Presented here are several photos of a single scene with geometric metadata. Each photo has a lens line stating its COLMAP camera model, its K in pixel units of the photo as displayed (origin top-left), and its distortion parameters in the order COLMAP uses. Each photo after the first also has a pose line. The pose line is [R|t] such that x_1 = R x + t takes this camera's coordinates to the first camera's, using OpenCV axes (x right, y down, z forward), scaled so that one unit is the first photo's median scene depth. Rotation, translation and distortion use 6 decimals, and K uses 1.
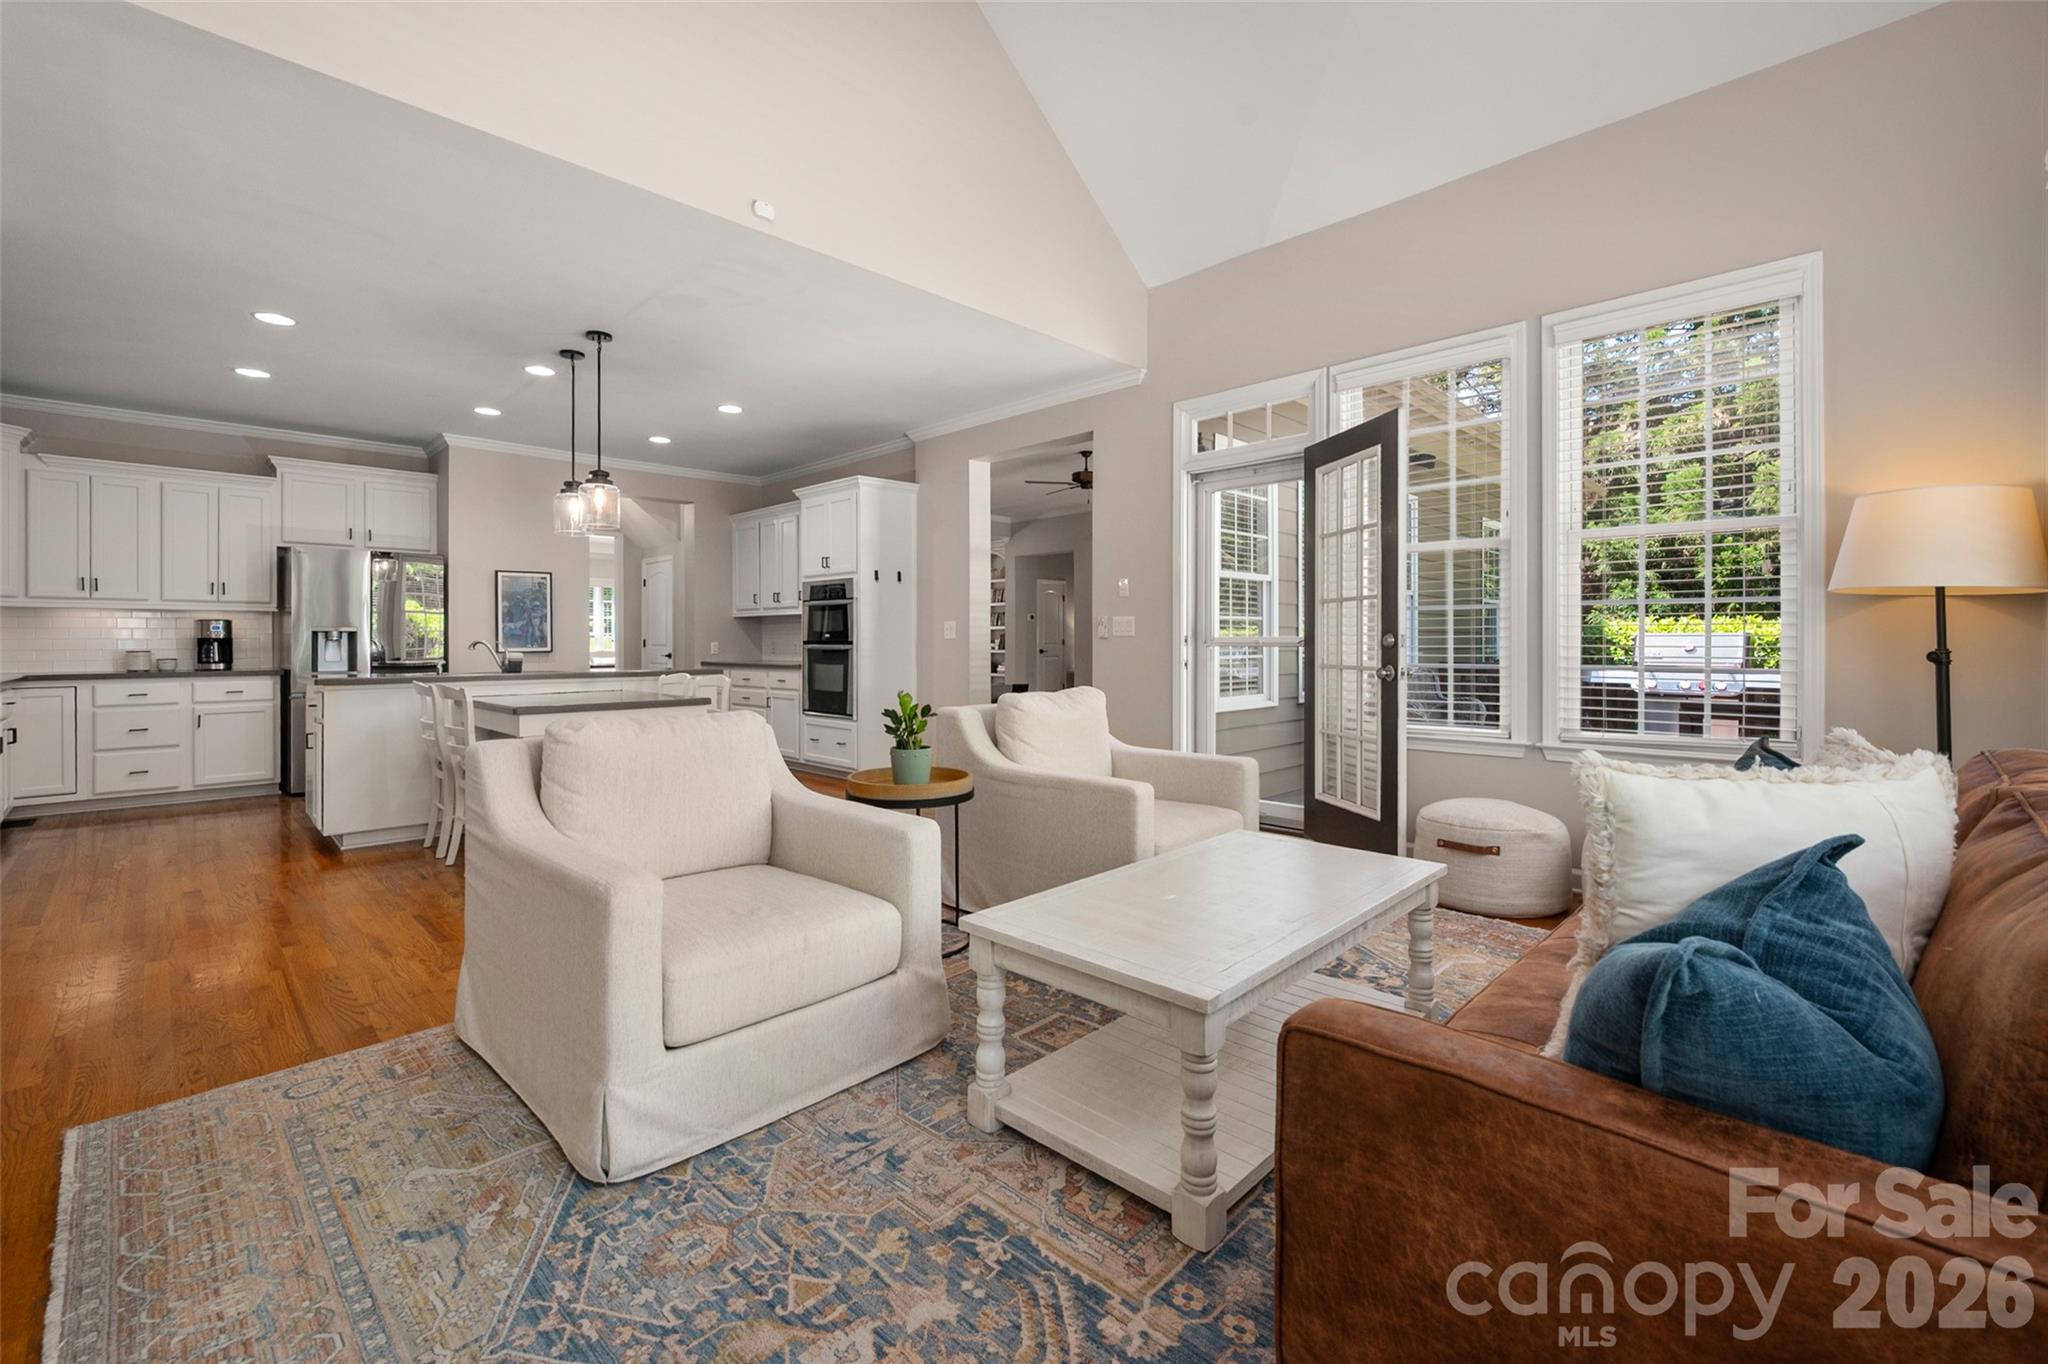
lens RADIAL K [[865.7, 0, 1027.9], [0, 865.7, 641.5], [0, 0, 1]] dist [-0.001232, 0.000389]
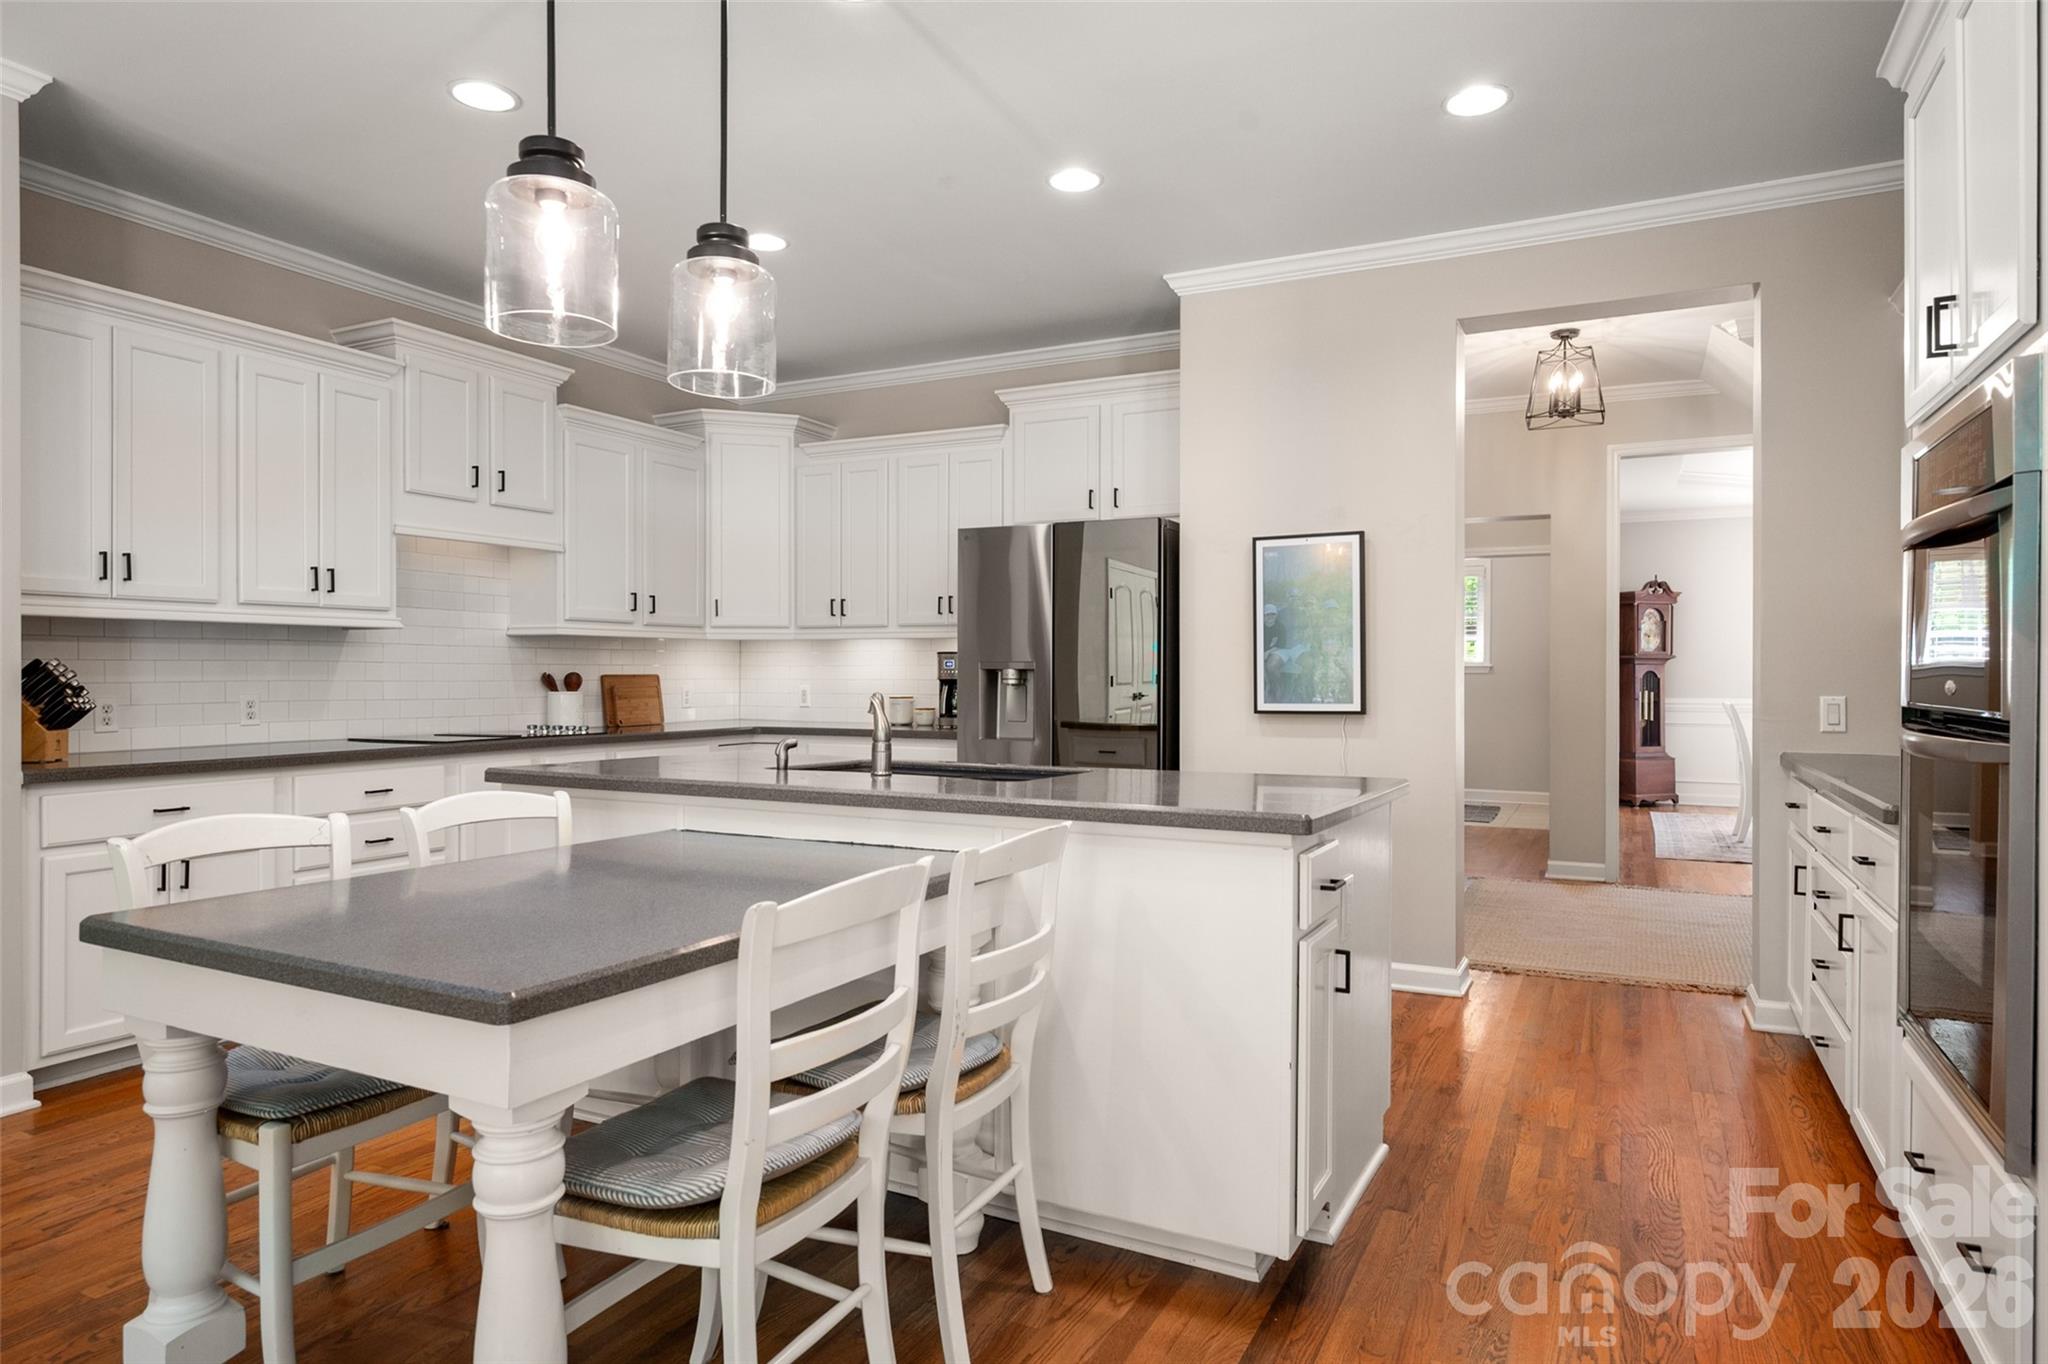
lens RADIAL K [[1199.0, 0, 1024.0], [0, 1199.0, 682.0], [0, 0, 1]] dist [0.030387, 0.000247]
pose [[0.305158, 0.007854, -0.952269, -0.034996], [-0.005428, 0.999964, 0.006508, -0.008455], [0.952286, 0.003183, 0.305189, 0.755710]]
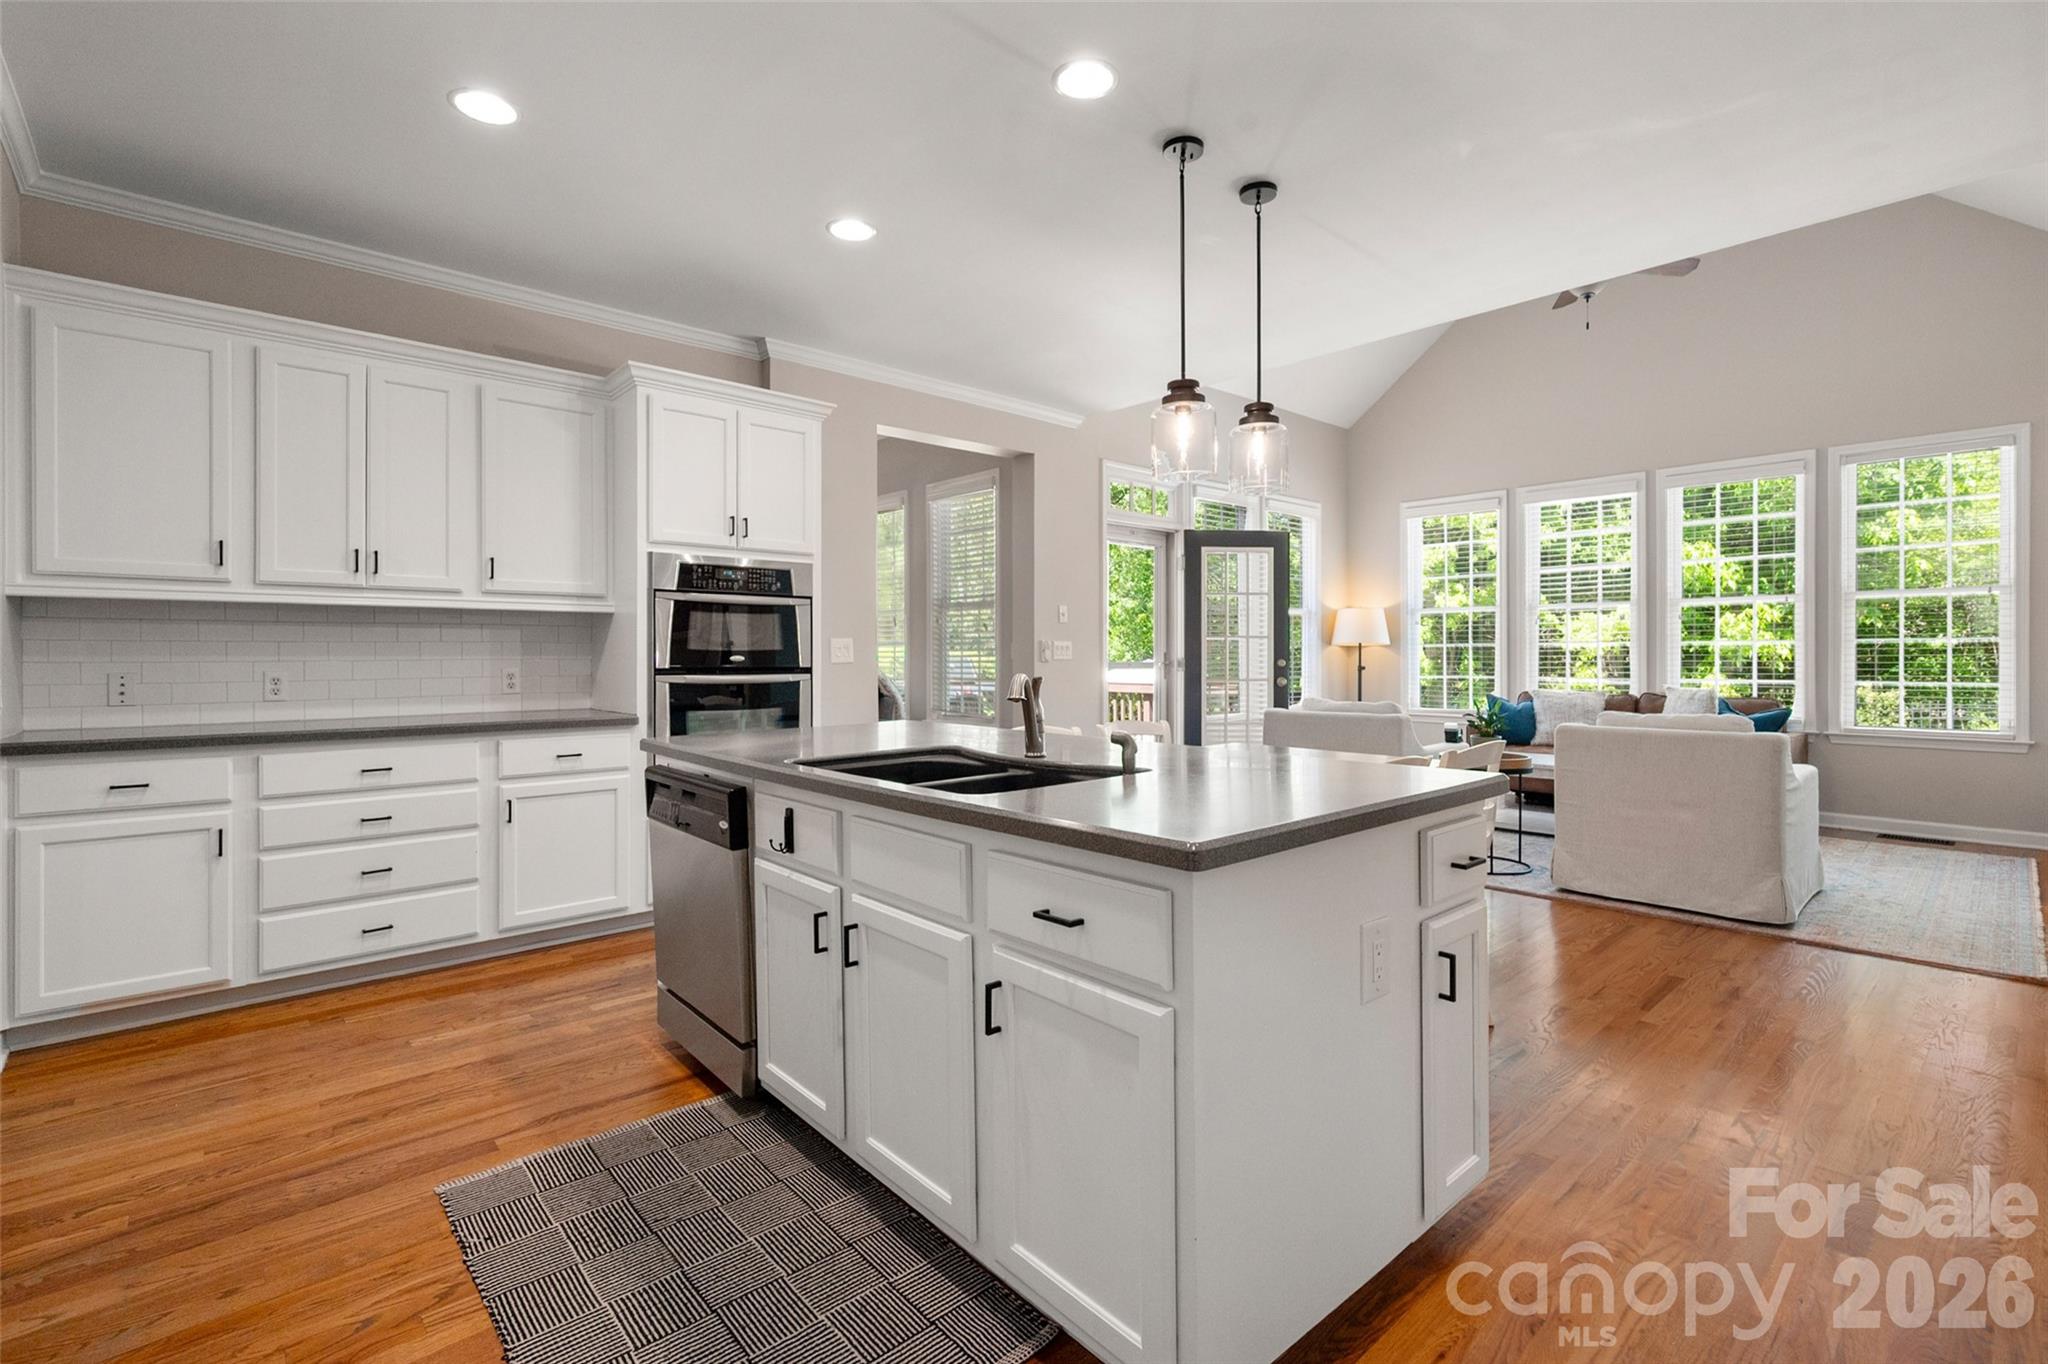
lens RADIAL K [[927.0, 0, 1029.8], [0, 927.0, 663.0], [0, 0, 1]] dist [0.002185, 0.000167]
pose [[0.056858, -0.004801, 0.998371, -0.875819], [0.002456, 0.999986, 0.004669, -0.006413], [-0.998379, 0.002186, 0.056869, 0.832669]]
